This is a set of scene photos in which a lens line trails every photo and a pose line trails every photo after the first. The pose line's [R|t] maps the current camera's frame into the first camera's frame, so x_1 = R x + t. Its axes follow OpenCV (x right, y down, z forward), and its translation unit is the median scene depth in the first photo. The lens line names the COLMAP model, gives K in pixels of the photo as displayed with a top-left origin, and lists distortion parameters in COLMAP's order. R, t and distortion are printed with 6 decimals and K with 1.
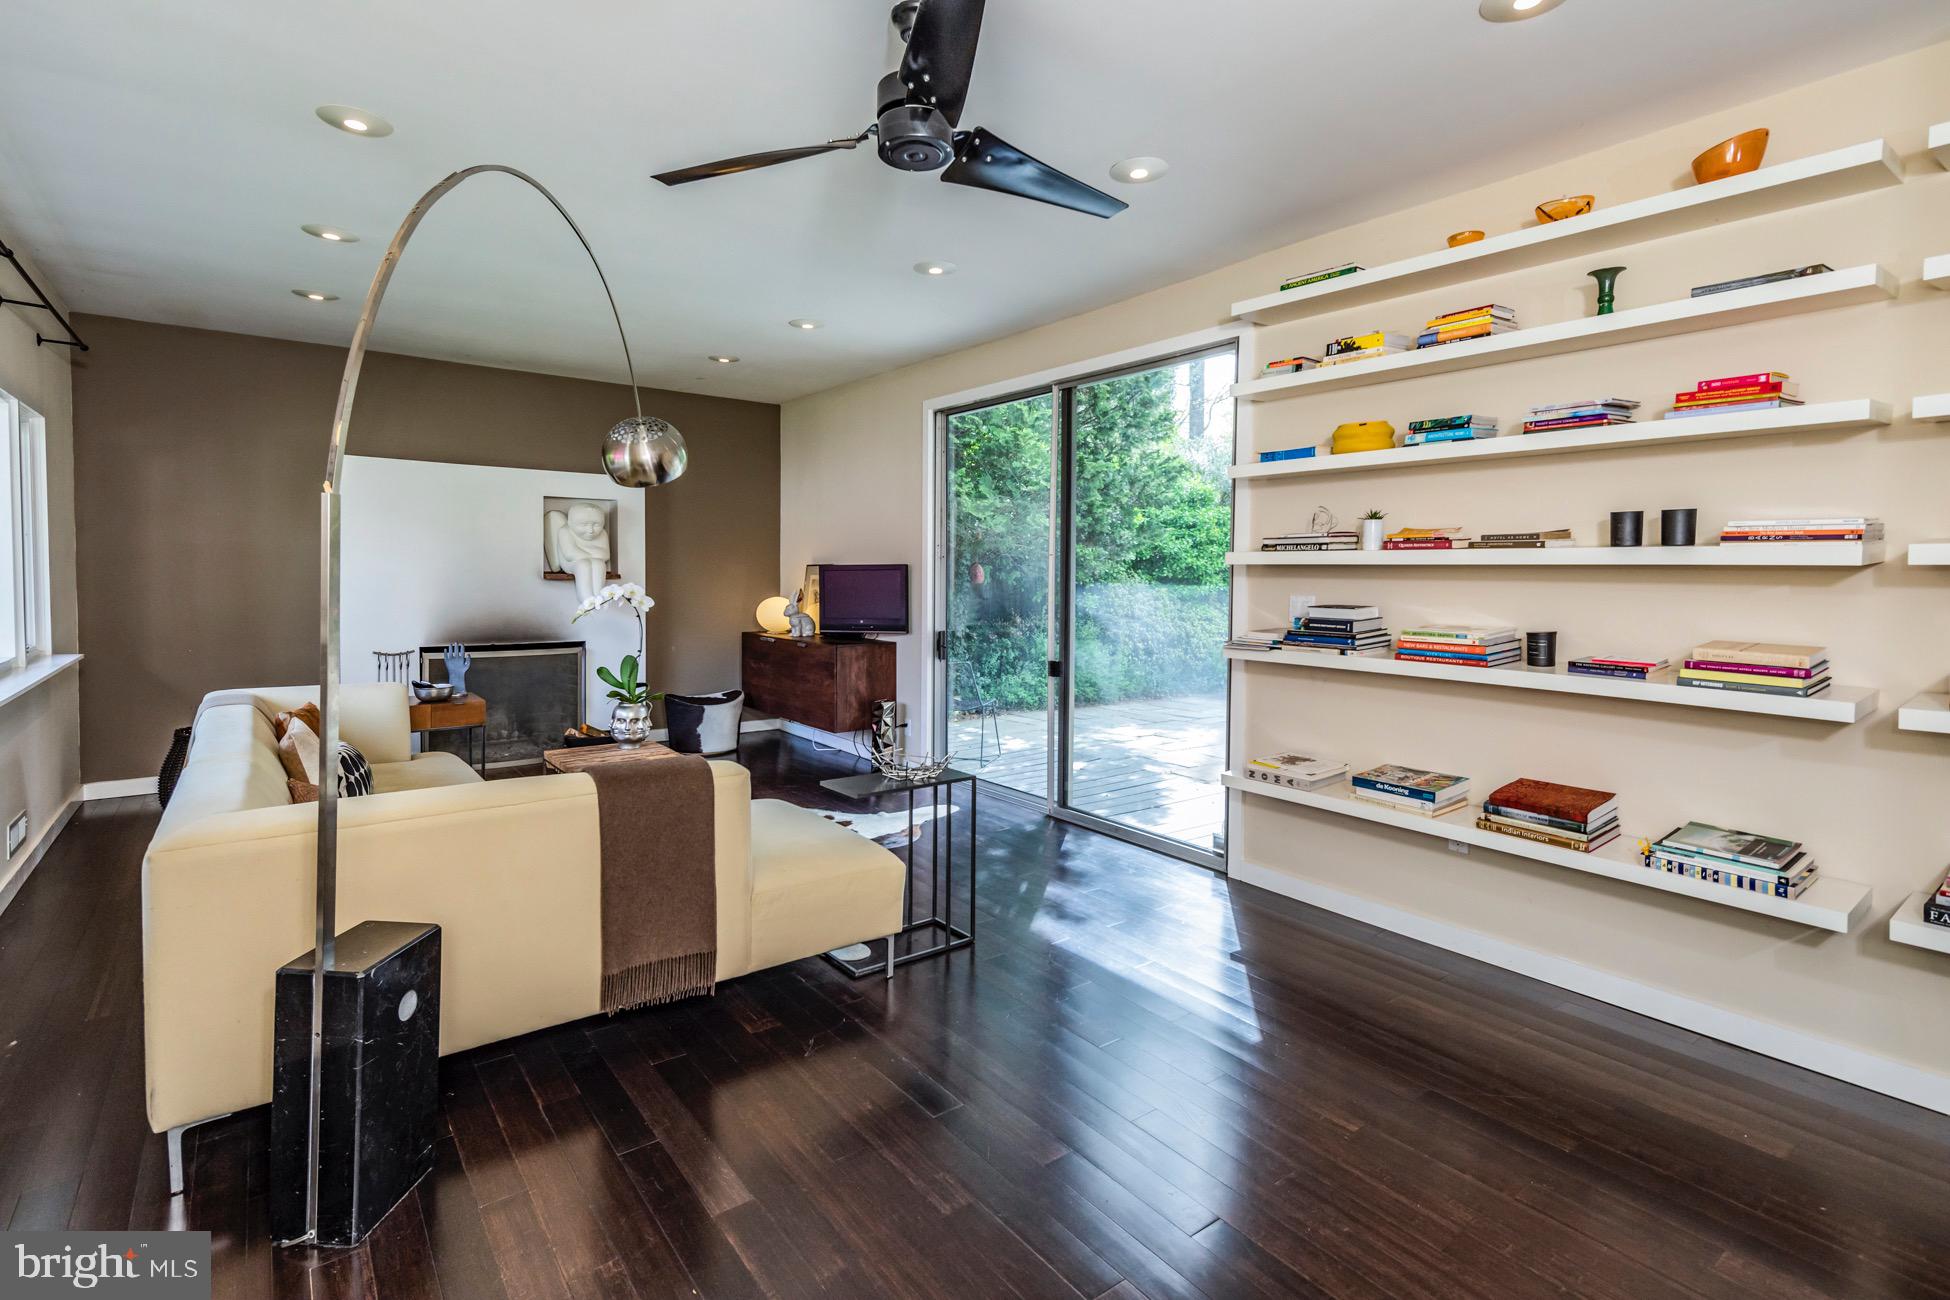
lens RADIAL K [[914.4, 0, 968.7], [0, 914.4, 607.4], [0, 0, 1]] dist [0.023678, -0.000117]
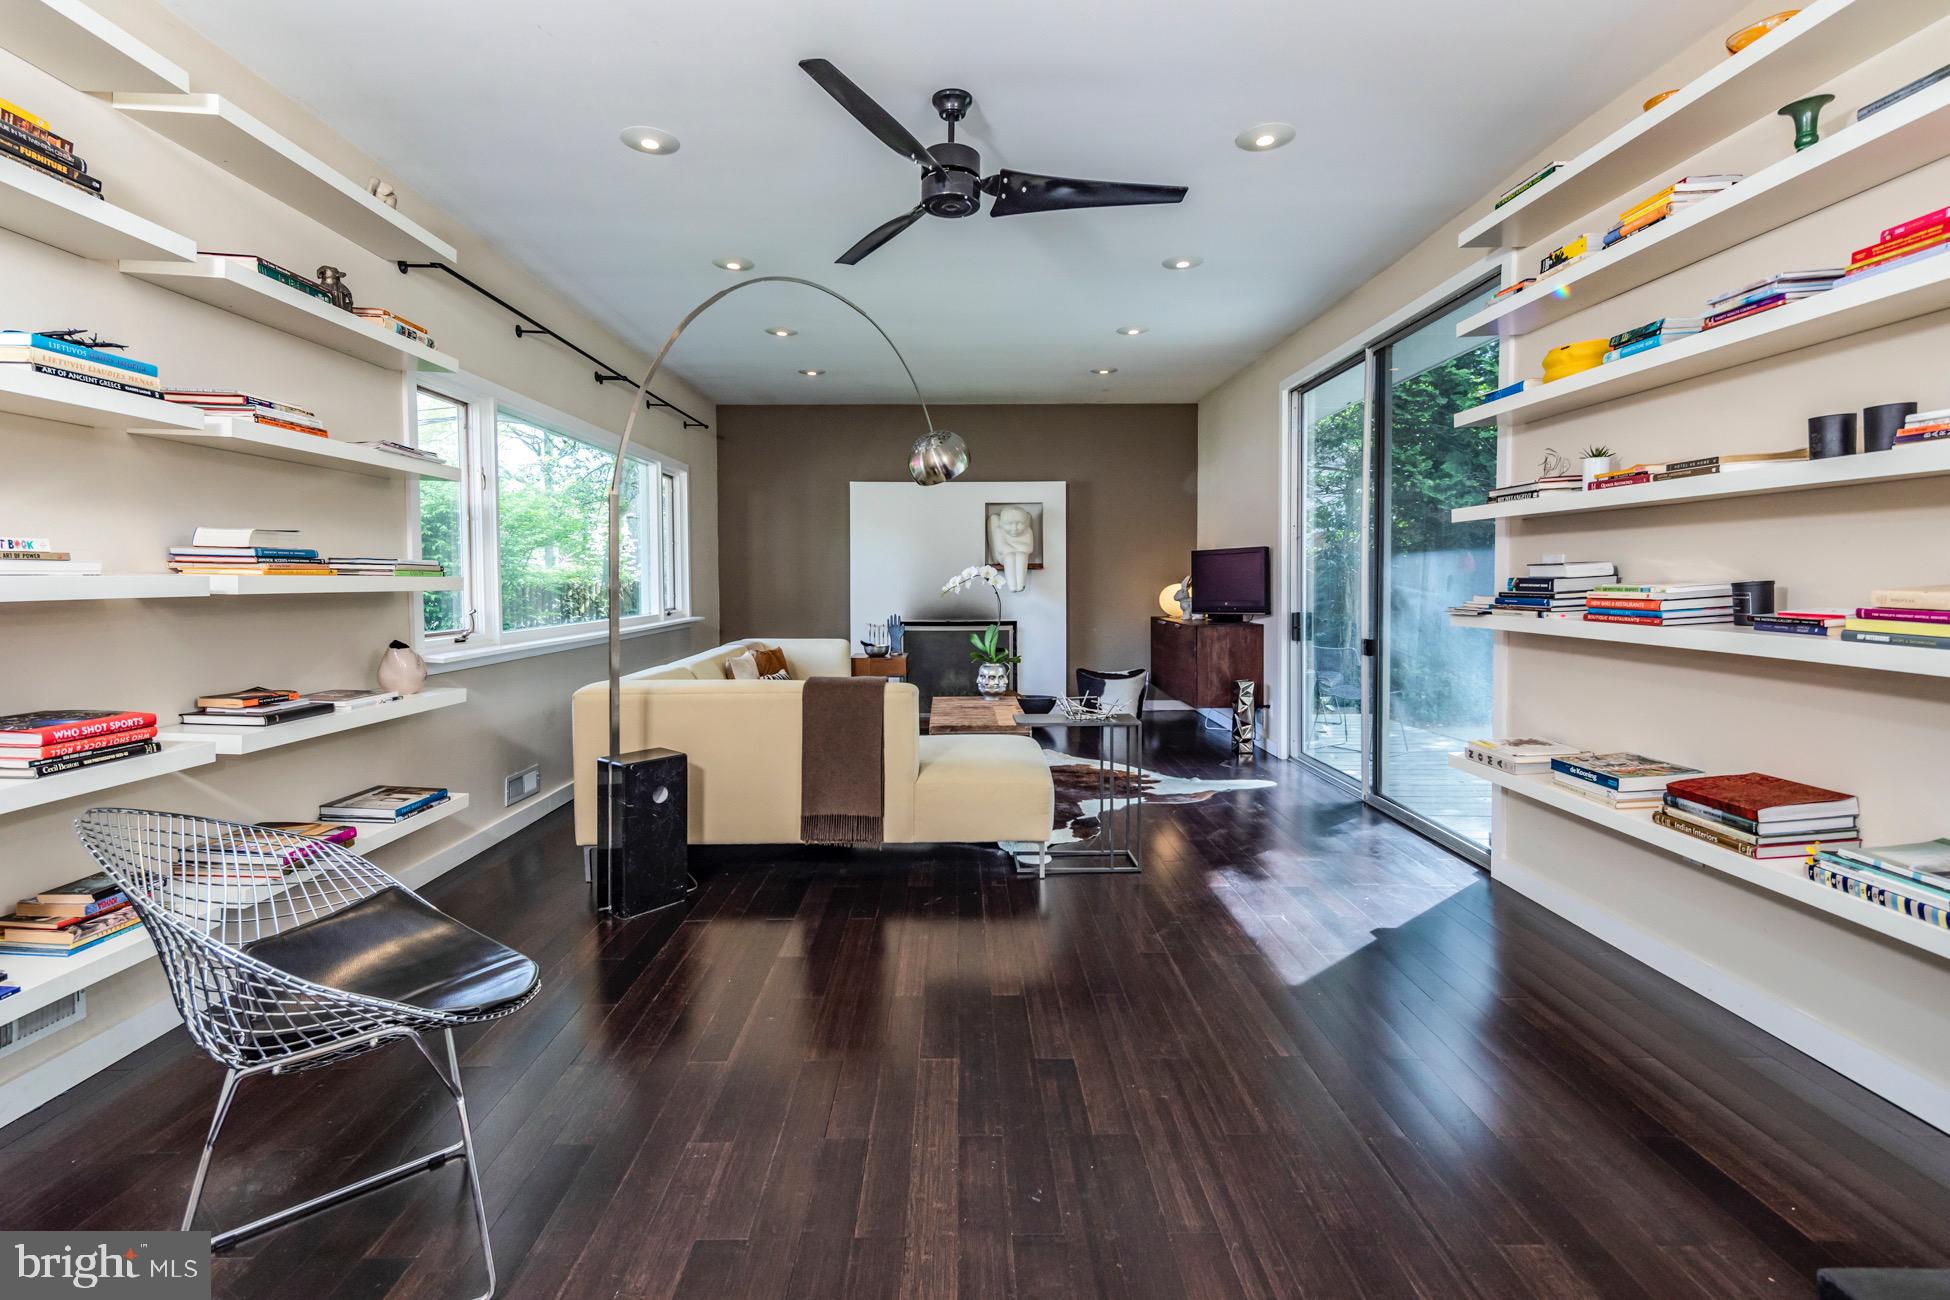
lens RADIAL K [[920.8, 0, 984.8], [0, 920.8, 618.8], [0, 0, 1]] dist [0.013762, -0.000995]
pose [[0.813189, 0.010517, -0.581905, 0.341073], [-0.008306, 0.999945, 0.006465, 0.035910], [0.581941, -0.000424, 0.813231, -0.010642]]
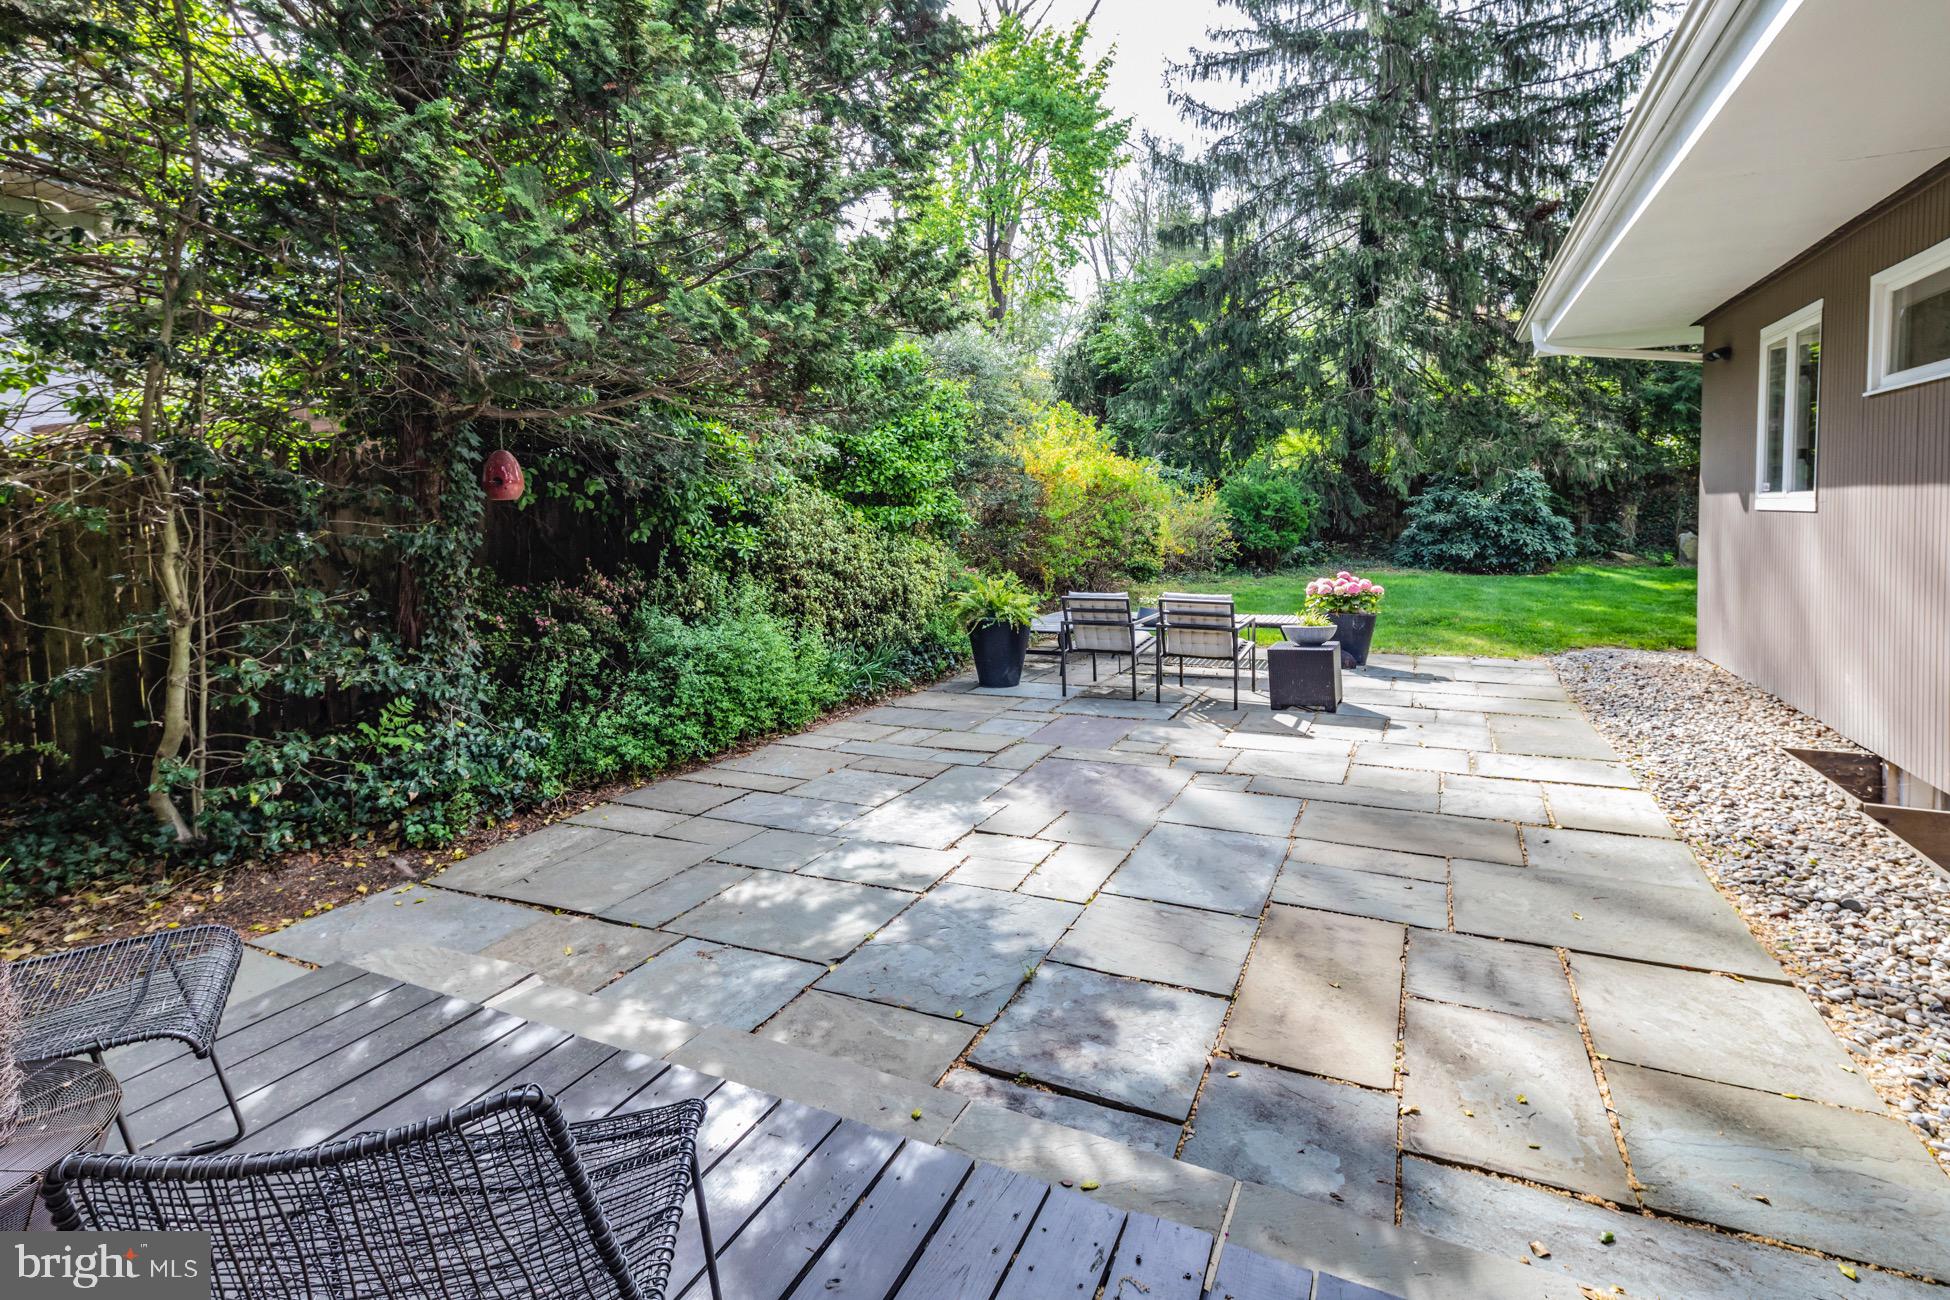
lens RADIAL K [[924.2, 0, 975.9], [0, 924.2, 553.7], [0, 0, 1]] dist [0.014930, -0.000379]
pose [[0.884451, -0.043583, 0.464594, 0.005562], [0.041011, 0.999036, 0.015646, -0.001172], [-0.464828, 0.005215, 0.885386, 1.224813]]
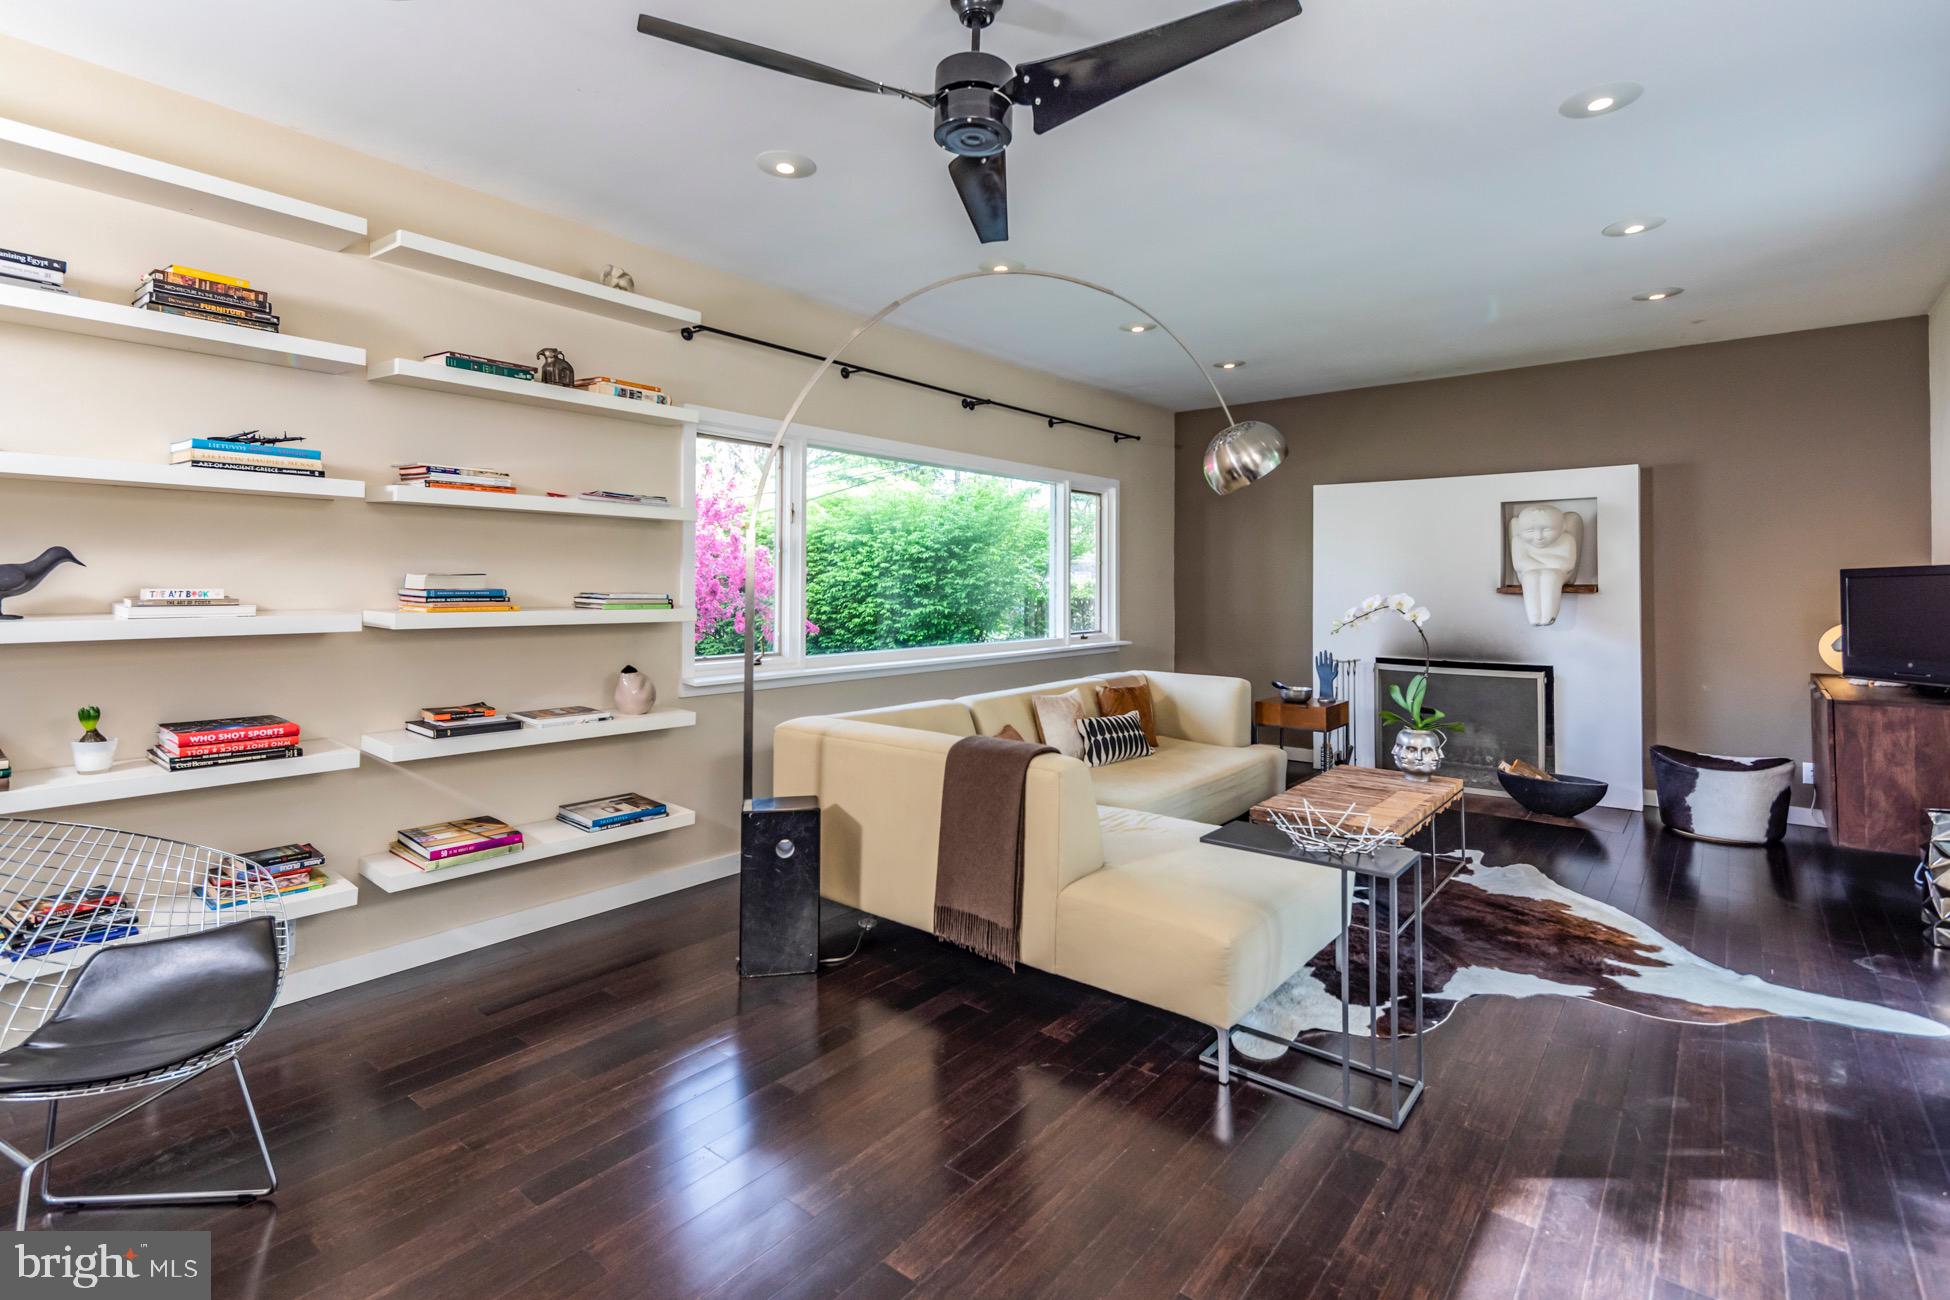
lens RADIAL K [[931.1, 0, 975.5], [0, 931.1, 570.2], [0, 0, 1]] dist [0.018638, -0.000275]
pose [[0.240951, -0.026961, -0.970163, 0.408090], [-0.038044, 0.998583, -0.037199, 0.000887], [0.969791, 0.045872, 0.239584, 0.361936]]
